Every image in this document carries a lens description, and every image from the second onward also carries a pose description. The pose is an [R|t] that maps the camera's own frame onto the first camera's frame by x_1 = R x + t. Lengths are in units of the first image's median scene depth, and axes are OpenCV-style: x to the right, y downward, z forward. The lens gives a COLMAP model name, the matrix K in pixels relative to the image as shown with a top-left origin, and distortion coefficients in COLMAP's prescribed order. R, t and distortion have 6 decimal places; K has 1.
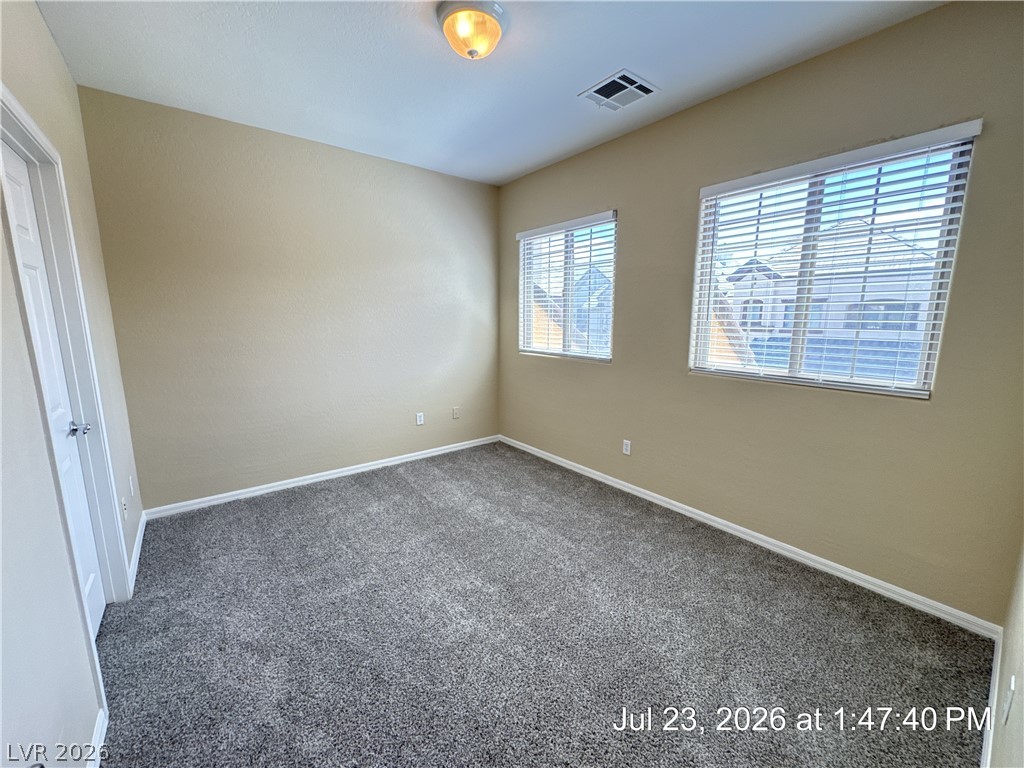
lens RADIAL K [[409.7, 0, 513.0], [0, 409.7, 383.9], [0, 0, 1]] dist [-0.002926, 0.000073]
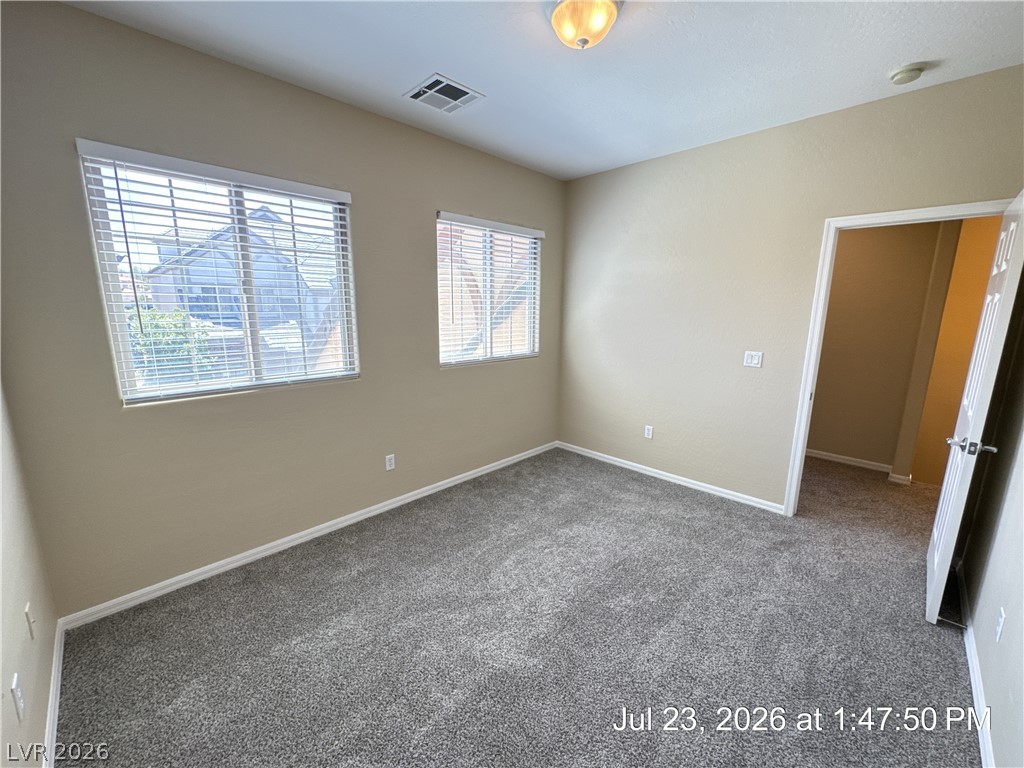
lens RADIAL K [[409.7, 0, 513.0], [0, 409.7, 383.9], [0, 0, 1]] dist [-0.002926, 0.000073]
pose [[-0.124750, -0.157503, 0.979607, -0.773150], [0.186399, 0.966020, 0.179056, -0.158729], [-0.974522, 0.204935, -0.091153, 0.958192]]
